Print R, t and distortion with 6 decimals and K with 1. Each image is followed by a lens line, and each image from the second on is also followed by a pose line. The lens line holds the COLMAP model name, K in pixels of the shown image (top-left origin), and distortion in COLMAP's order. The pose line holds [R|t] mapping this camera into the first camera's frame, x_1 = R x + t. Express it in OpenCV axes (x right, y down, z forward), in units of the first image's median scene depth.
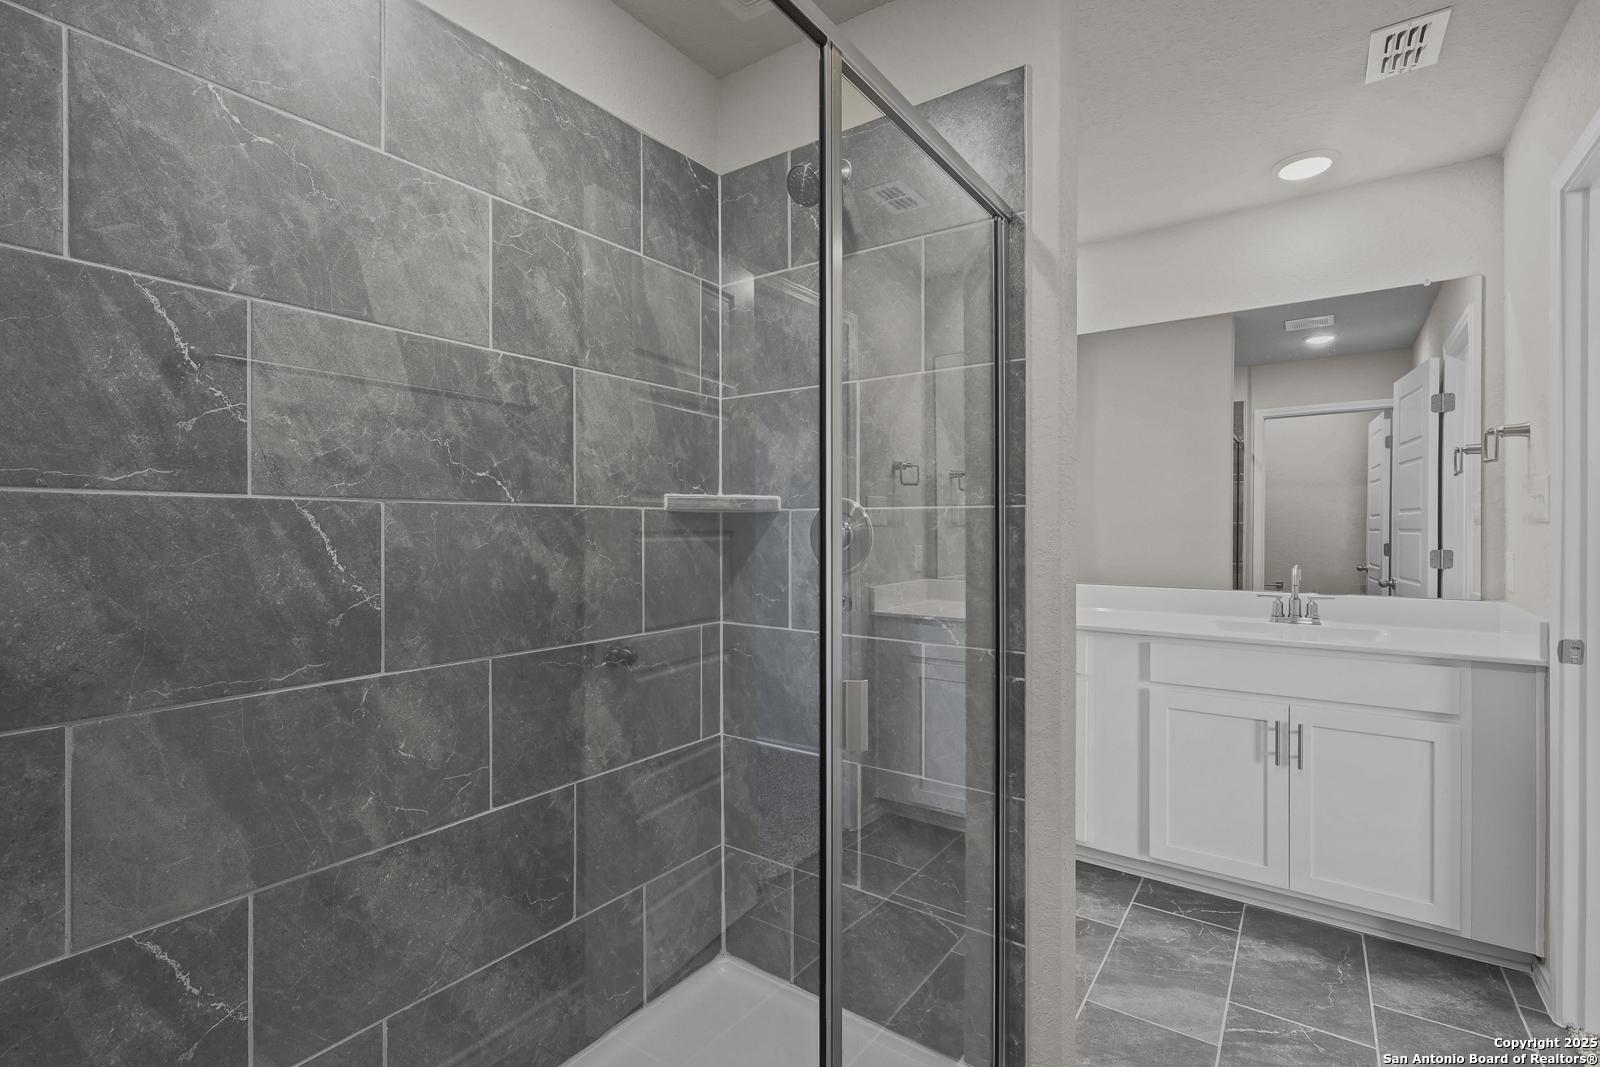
lens RADIAL K [[743.7, 0, 800.8], [0, 743.7, 524.3], [0, 0, 1]] dist [-0.004133, -0.000168]
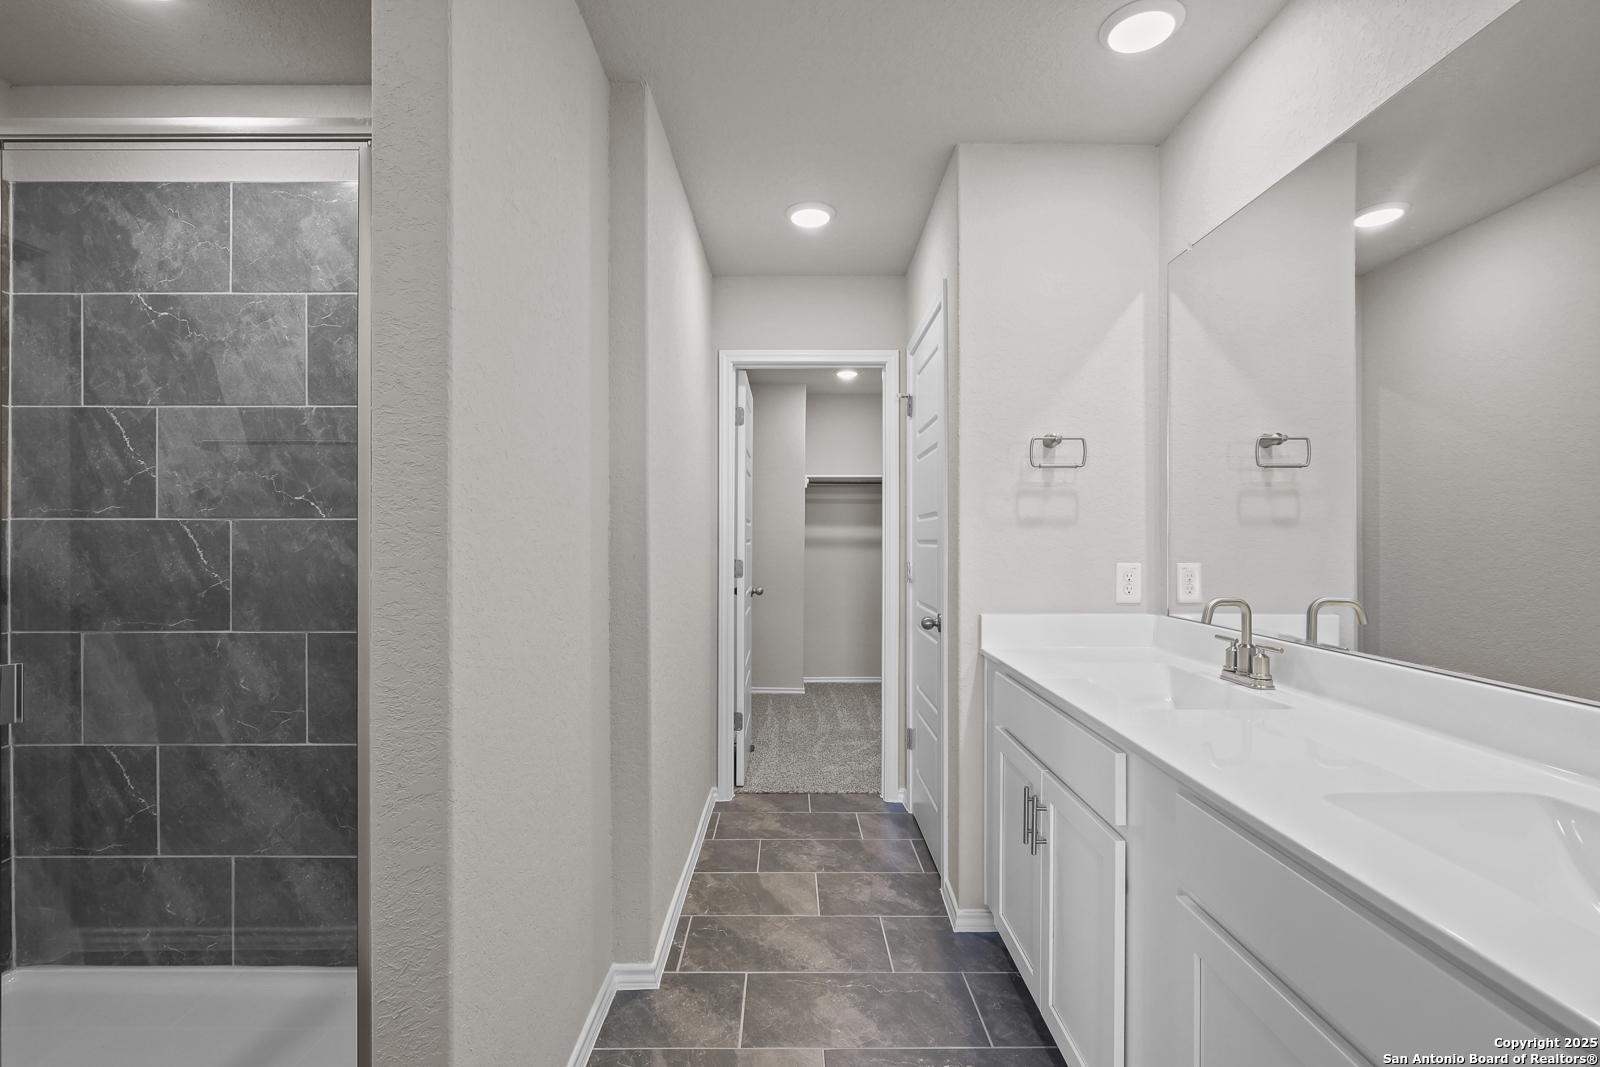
lens RADIAL K [[743.7, 0, 800.8], [0, 743.7, 524.3], [0, 0, 1]] dist [-0.004133, -0.000168]
pose [[0.576958, -0.003696, -0.816766, 1.360999], [0.003553, 0.999992, -0.002016, -0.013750], [0.816766, -0.001739, 0.576966, 1.064572]]
